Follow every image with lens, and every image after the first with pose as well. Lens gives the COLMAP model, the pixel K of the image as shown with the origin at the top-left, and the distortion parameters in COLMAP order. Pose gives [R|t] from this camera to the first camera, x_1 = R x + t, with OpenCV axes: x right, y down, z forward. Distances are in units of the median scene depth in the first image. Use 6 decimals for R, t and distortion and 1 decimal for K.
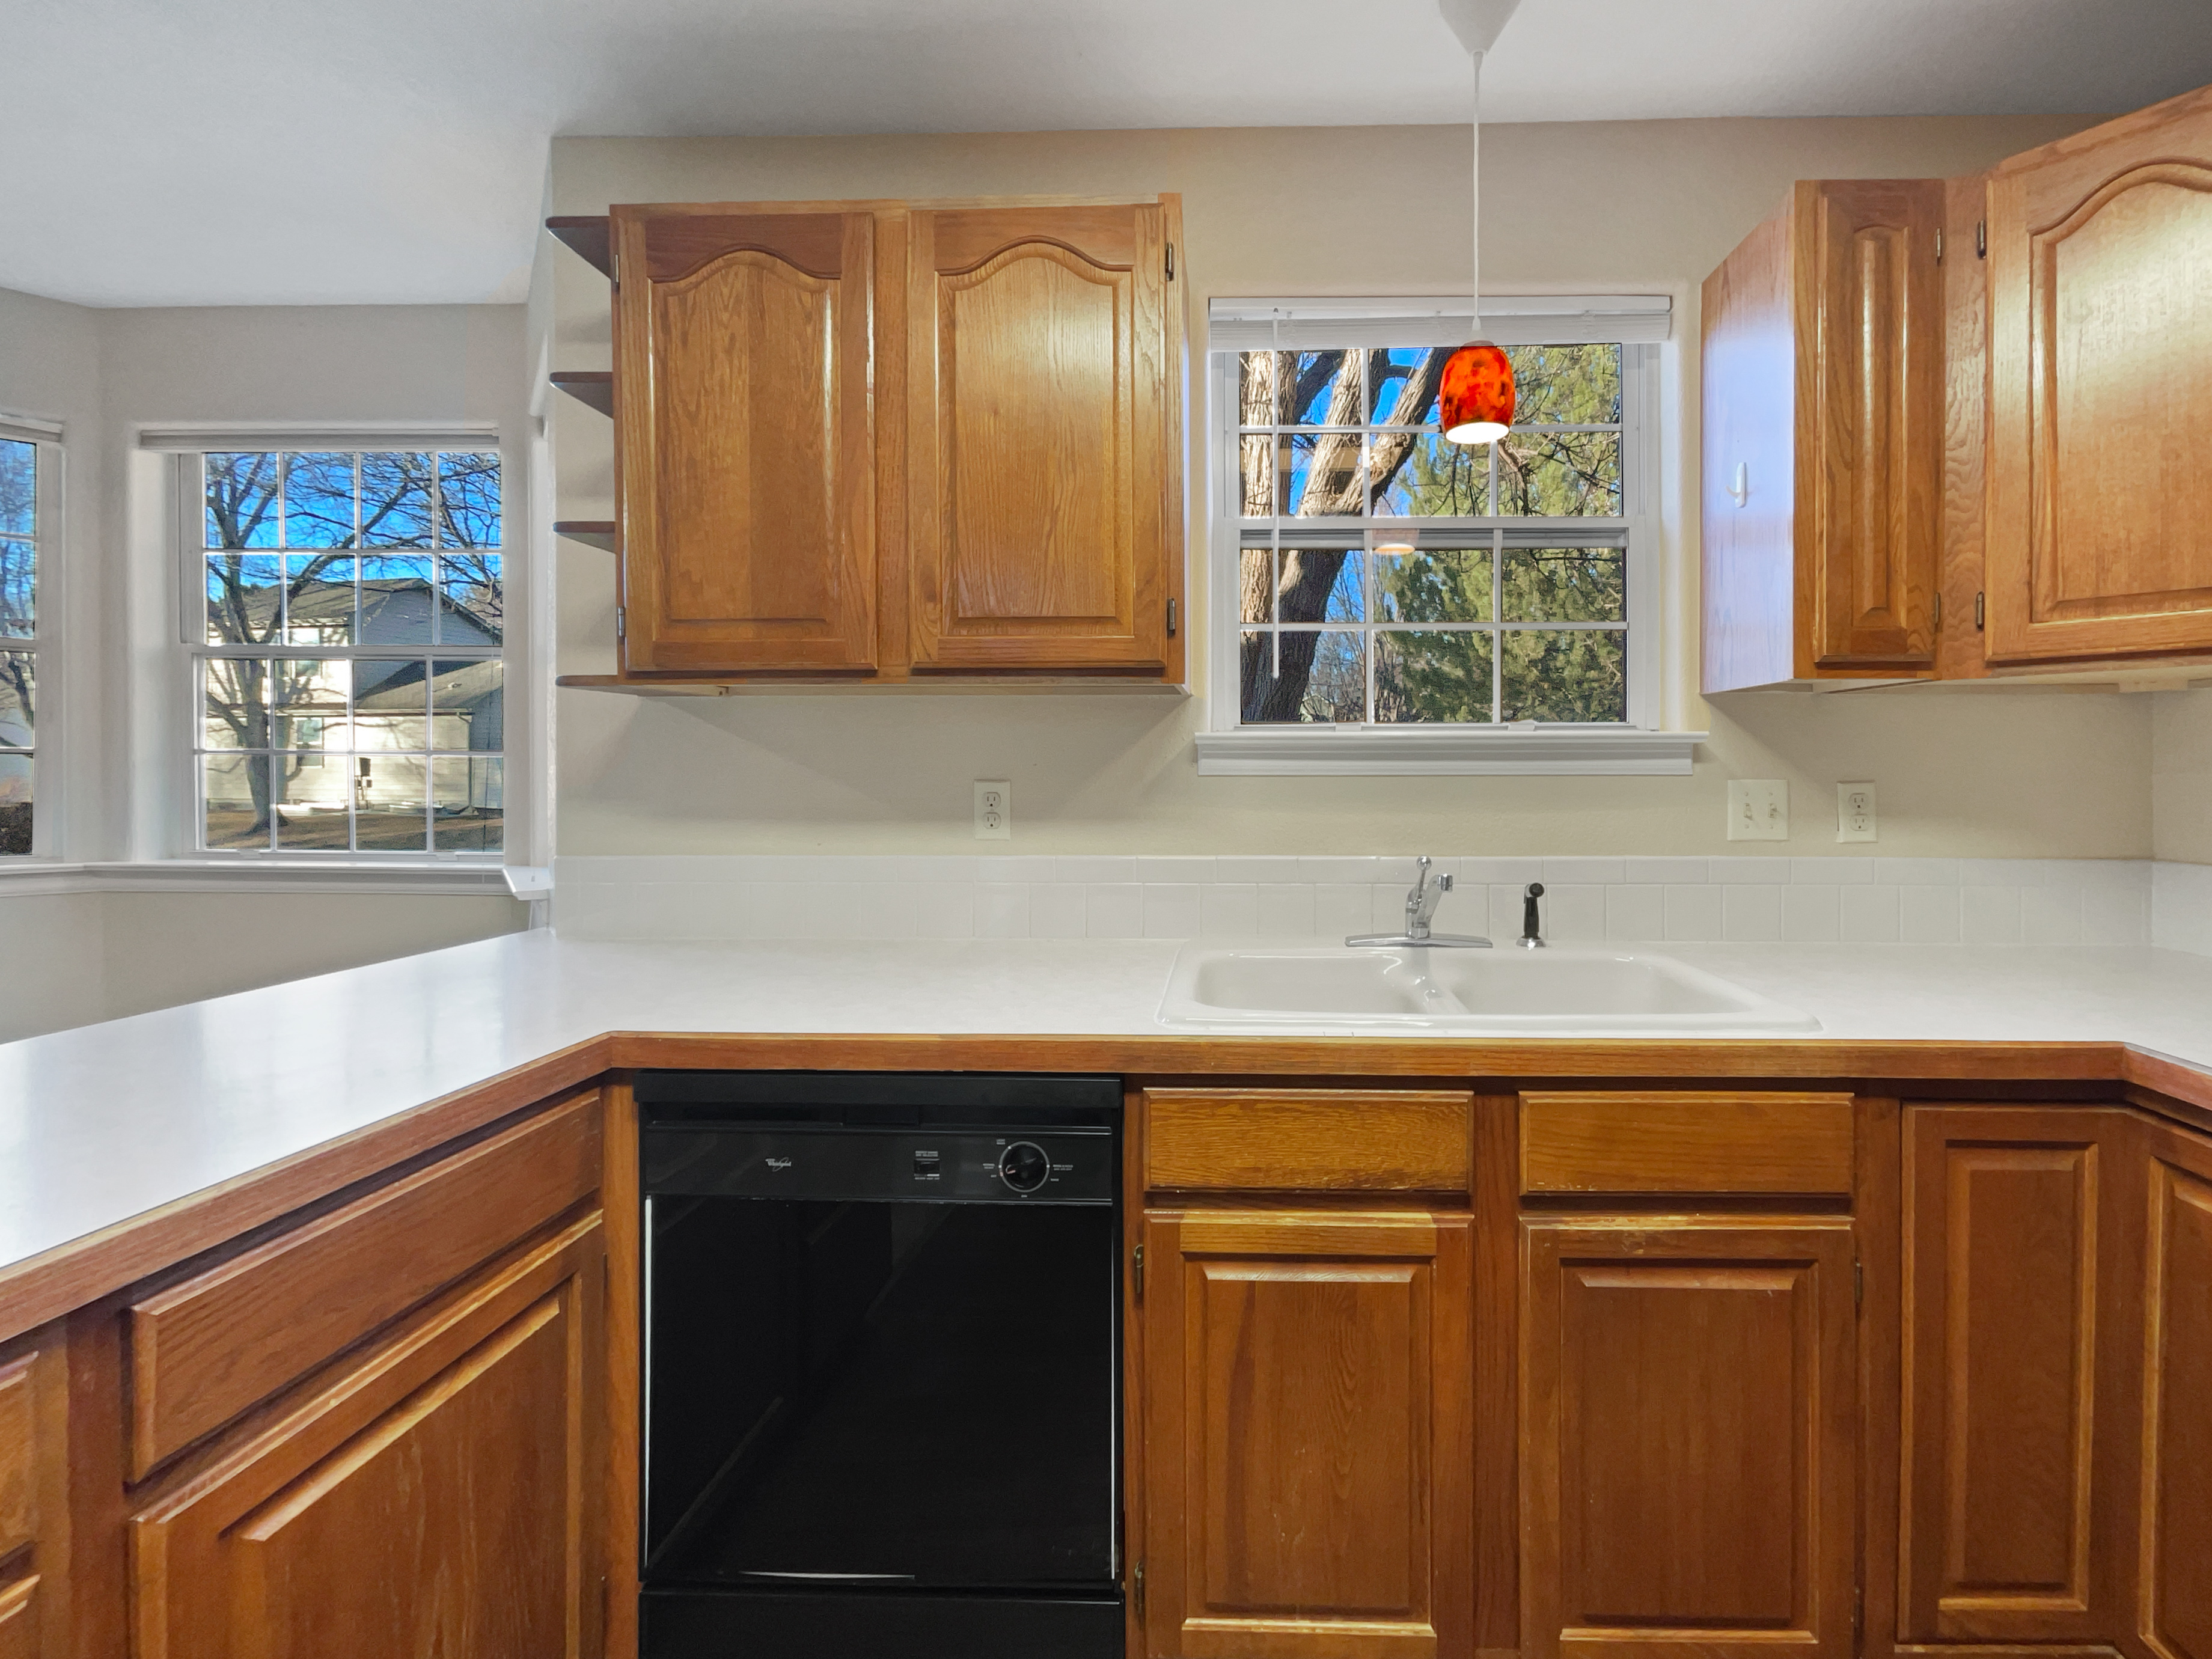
lens RADIAL K [[955.1, 0, 1195.4], [0, 955.1, 780.4], [0, 0, 1]] dist [-0.007946, 0.001861]
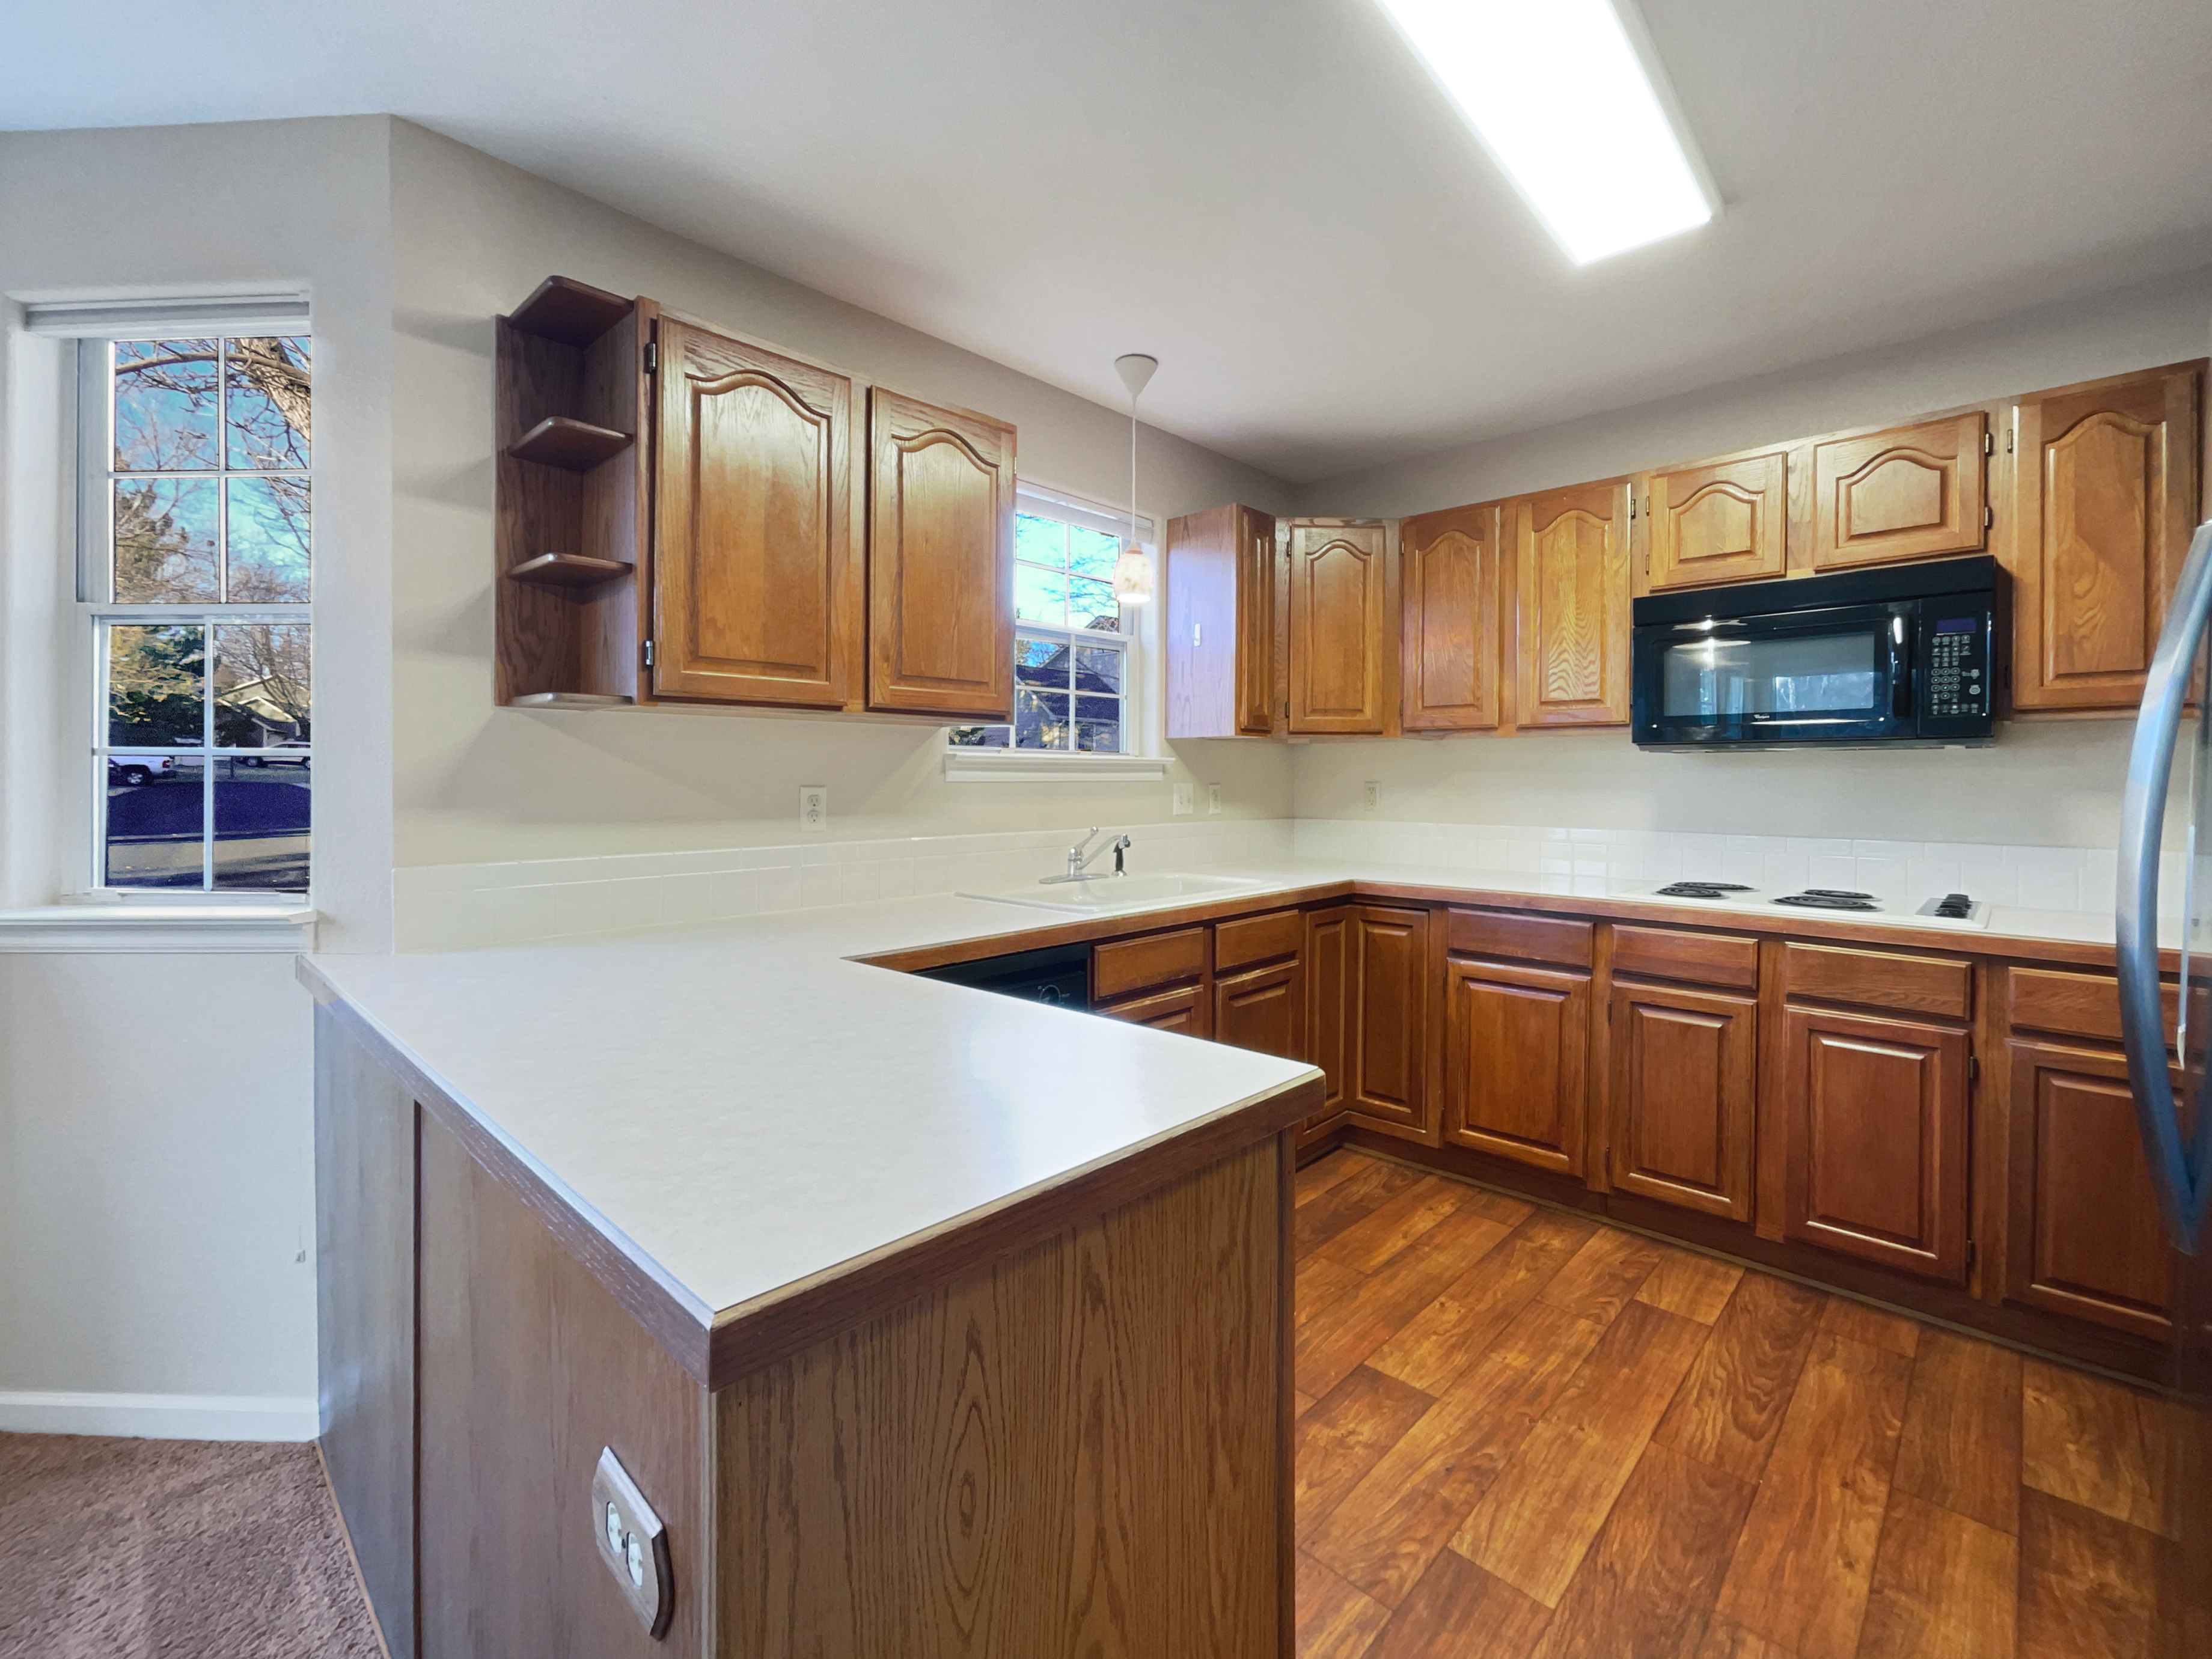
lens RADIAL K [[955.1, 0, 1117.8], [0, 955.1, 805.8], [0, 0, 1]] dist [-0.007946, 0.001861]
pose [[0.664215, -0.021492, 0.747233, -1.294914], [0.007551, 0.999729, 0.022042, 0.002066], [-0.747504, -0.008998, 0.664197, -0.258783]]
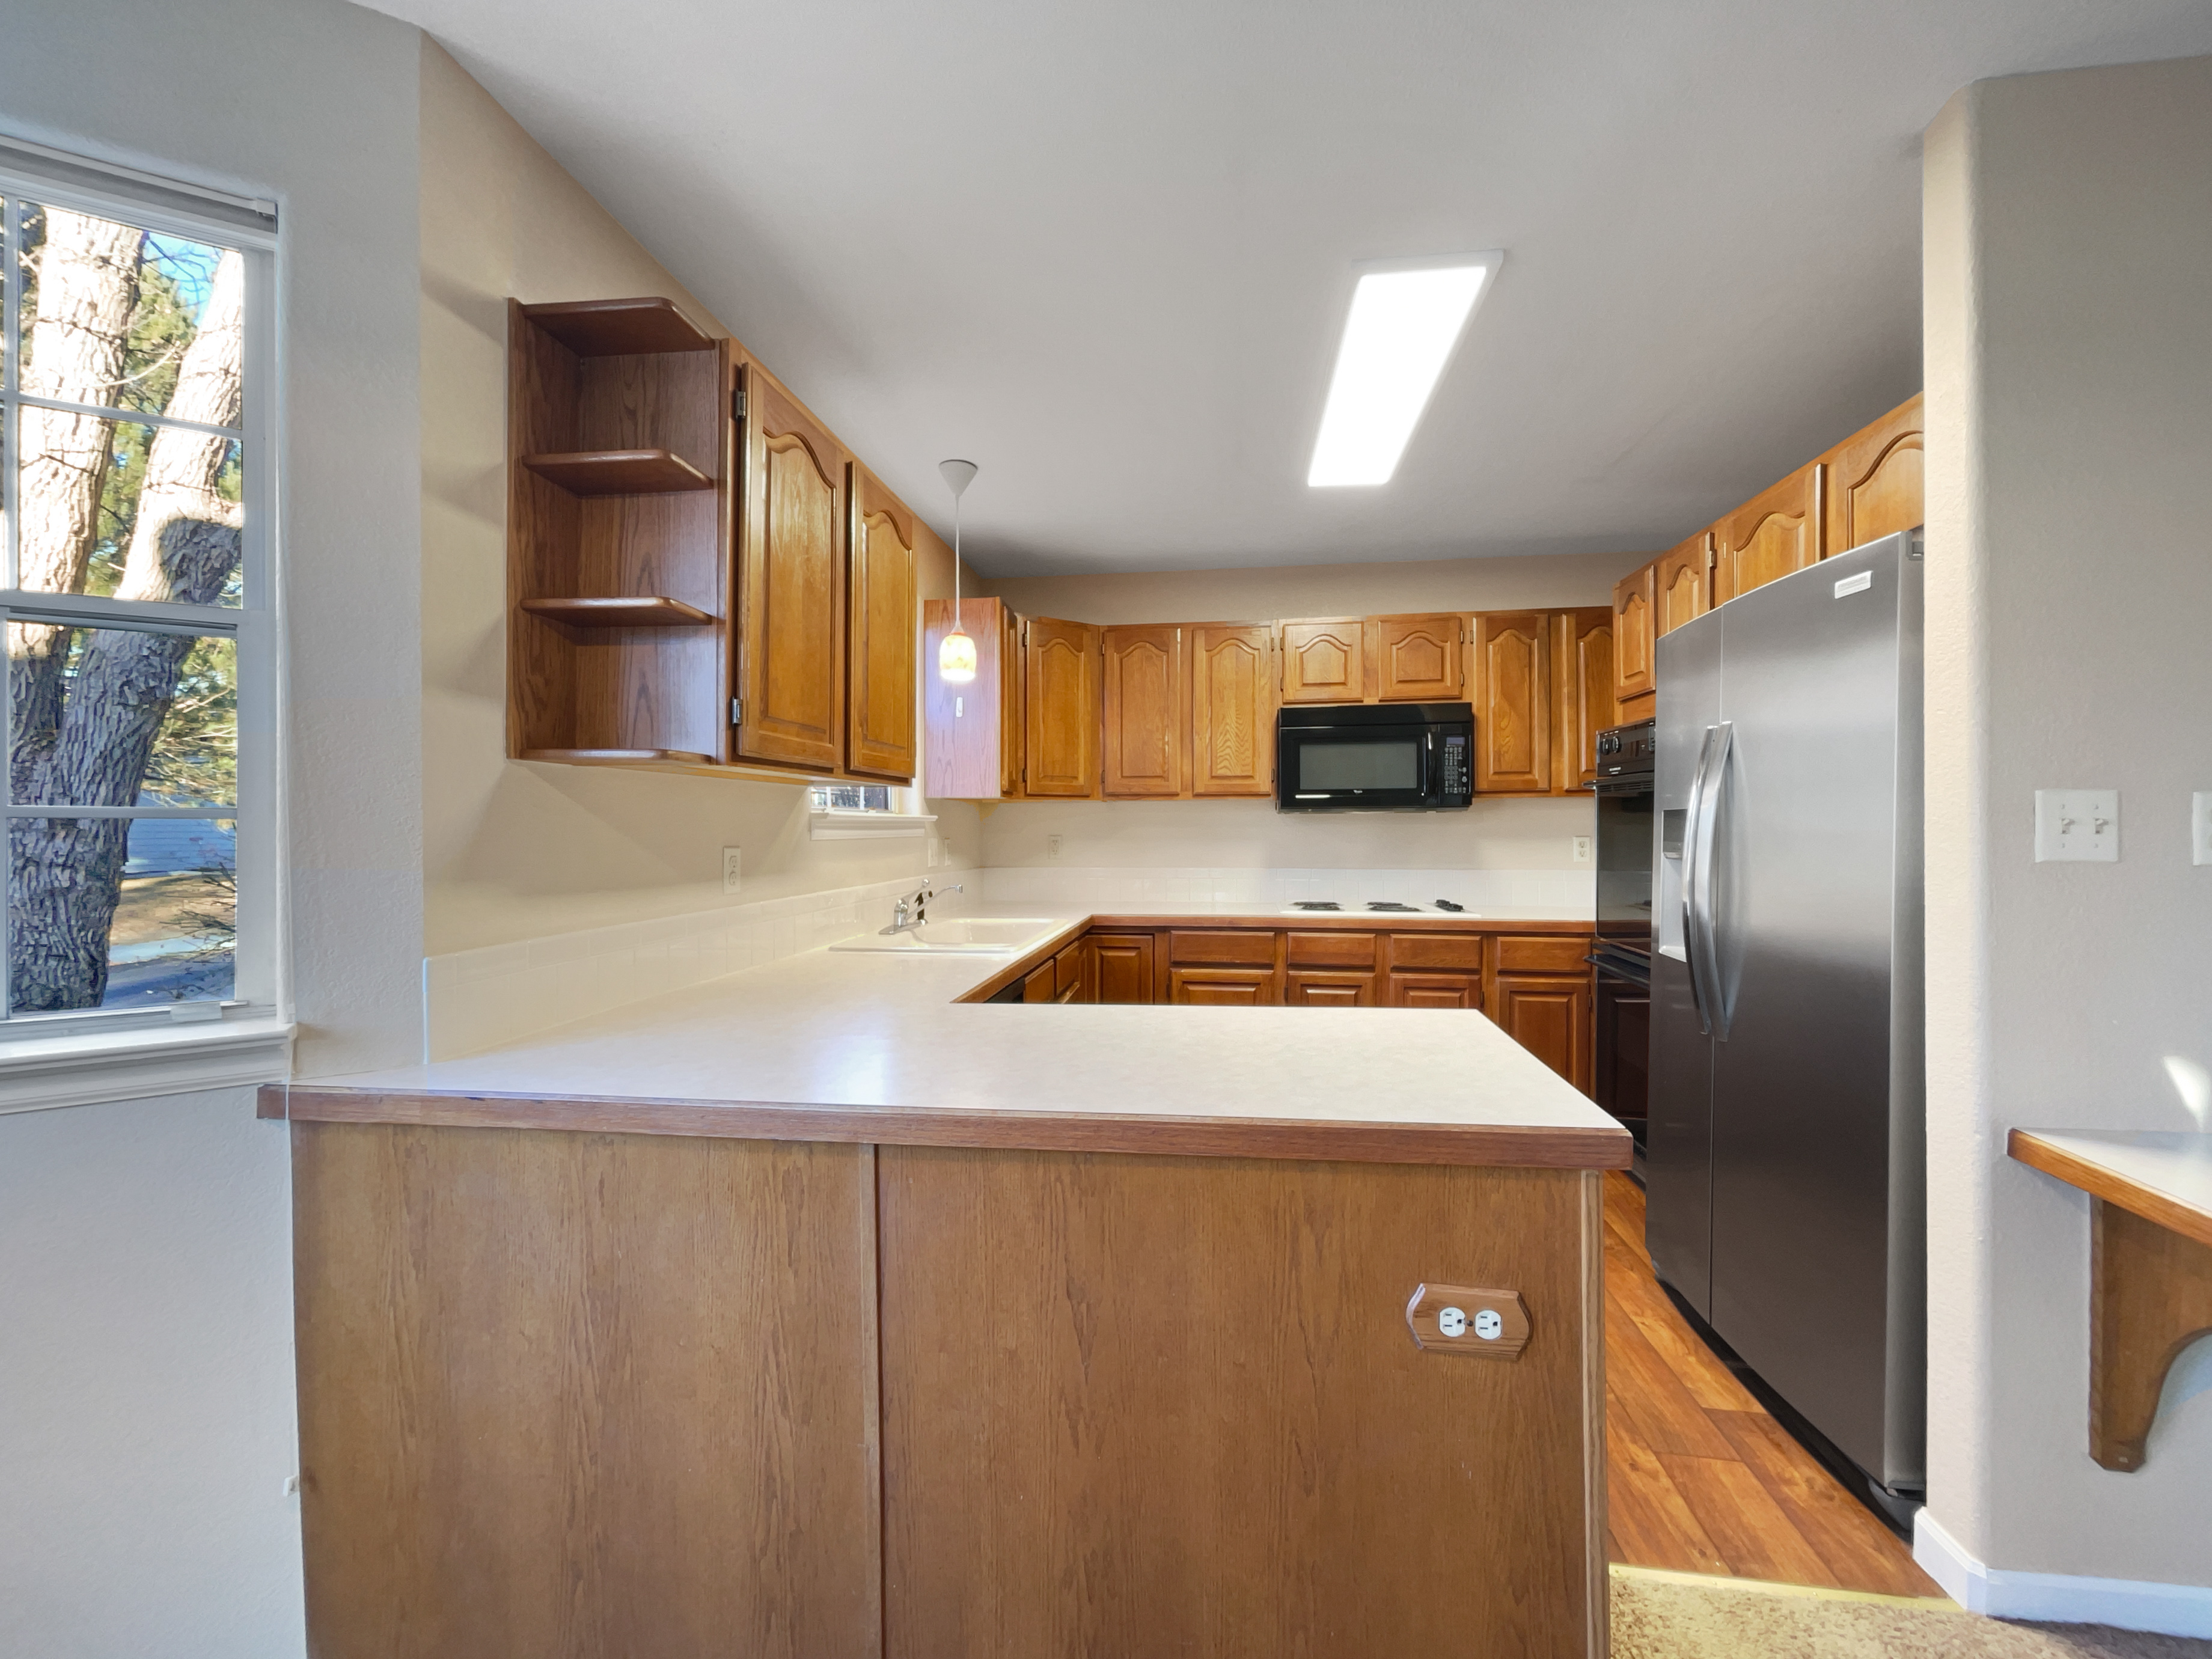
lens RADIAL K [[912.2, 0, 1123.5], [0, 912.2, 851.5], [0, 0, 1]] dist [-0.007363, 0.003901]
pose [[0.099319, -0.027271, 0.994682, -1.912329], [0.015655, 0.999543, 0.025841, -0.023735], [-0.994932, 0.013005, 0.099701, 0.499724]]
